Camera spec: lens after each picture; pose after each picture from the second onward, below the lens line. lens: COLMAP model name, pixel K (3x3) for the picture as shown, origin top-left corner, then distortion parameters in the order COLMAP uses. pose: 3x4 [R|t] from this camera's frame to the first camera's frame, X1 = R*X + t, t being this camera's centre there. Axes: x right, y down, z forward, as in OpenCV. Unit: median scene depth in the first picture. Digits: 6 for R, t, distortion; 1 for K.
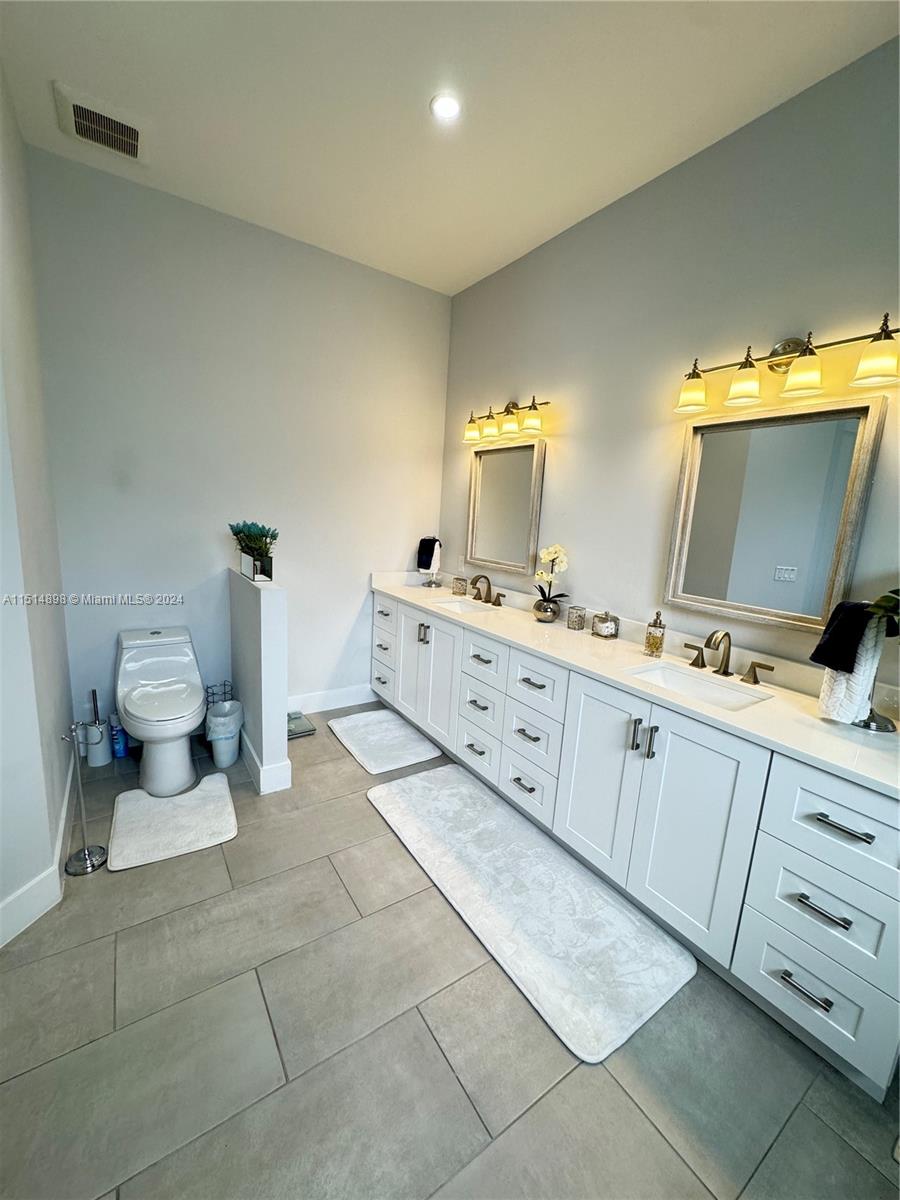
lens RADIAL K [[475.2, 0, 451.4], [0, 475.2, 599.3], [0, 0, 1]] dist [-0.001994, -0.000017]
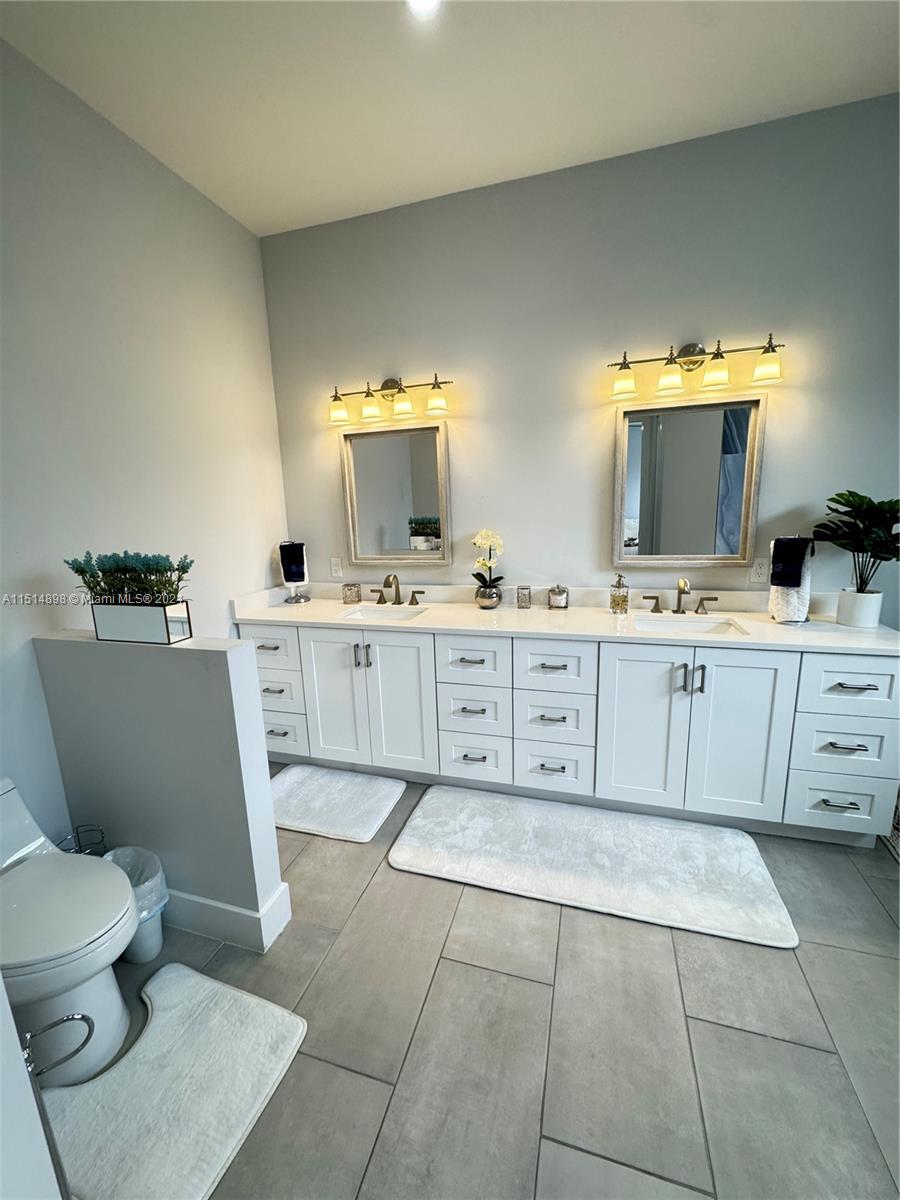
lens RADIAL K [[475.2, 0, 451.4], [0, 475.2, 599.3], [0, 0, 1]] dist [-0.001994, -0.000017]
pose [[0.772459, -0.207048, 0.600365, -0.572363], [0.192329, 0.977235, 0.089559, -0.093776], [-0.605241, 0.046287, 0.794695, 0.334499]]
